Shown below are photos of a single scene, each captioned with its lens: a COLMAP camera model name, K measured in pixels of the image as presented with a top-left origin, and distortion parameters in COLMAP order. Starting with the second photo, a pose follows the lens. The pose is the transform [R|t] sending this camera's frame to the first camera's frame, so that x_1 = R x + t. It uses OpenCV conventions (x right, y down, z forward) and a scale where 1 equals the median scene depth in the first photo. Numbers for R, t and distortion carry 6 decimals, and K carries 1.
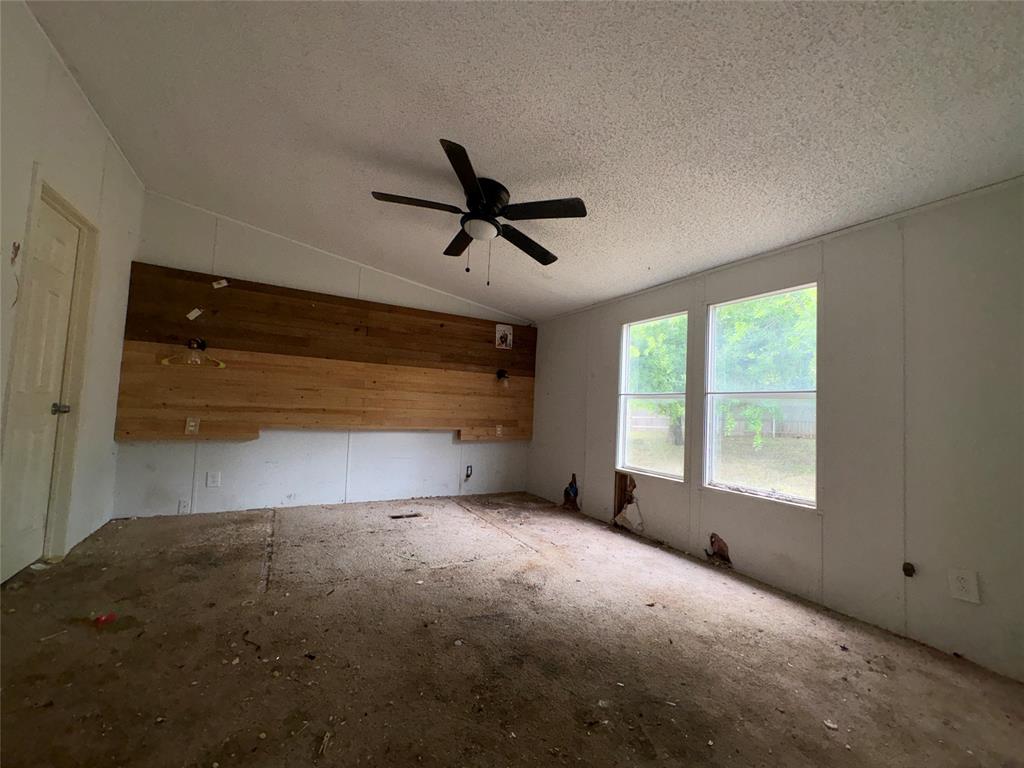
lens RADIAL K [[407.0, 0, 511.8], [0, 407.0, 384.2], [0, 0, 1]] dist [0.002614, -0.001214]
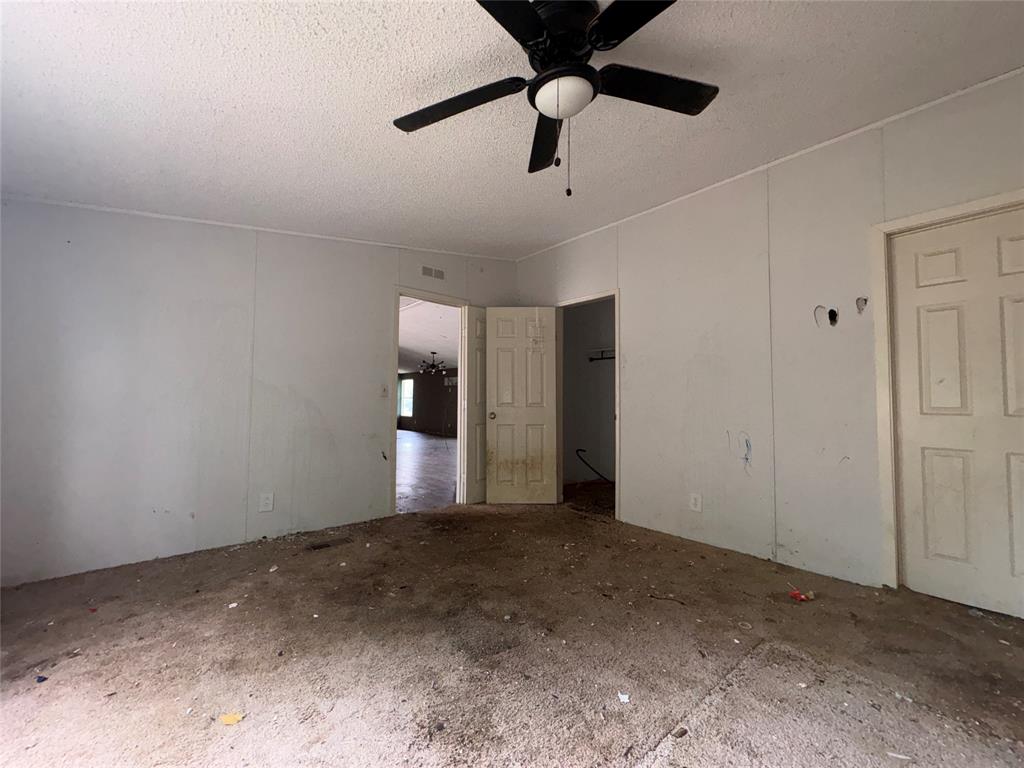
lens RADIAL K [[407.0, 0, 511.9], [0, 407.0, 383.7], [0, 0, 1]] dist [0.002614, -0.001214]
pose [[-0.976731, -0.064456, -0.204553, 0.113975], [-0.043782, 0.993609, -0.104037, 0.112516], [0.209952, -0.092660, -0.973311, 1.986201]]
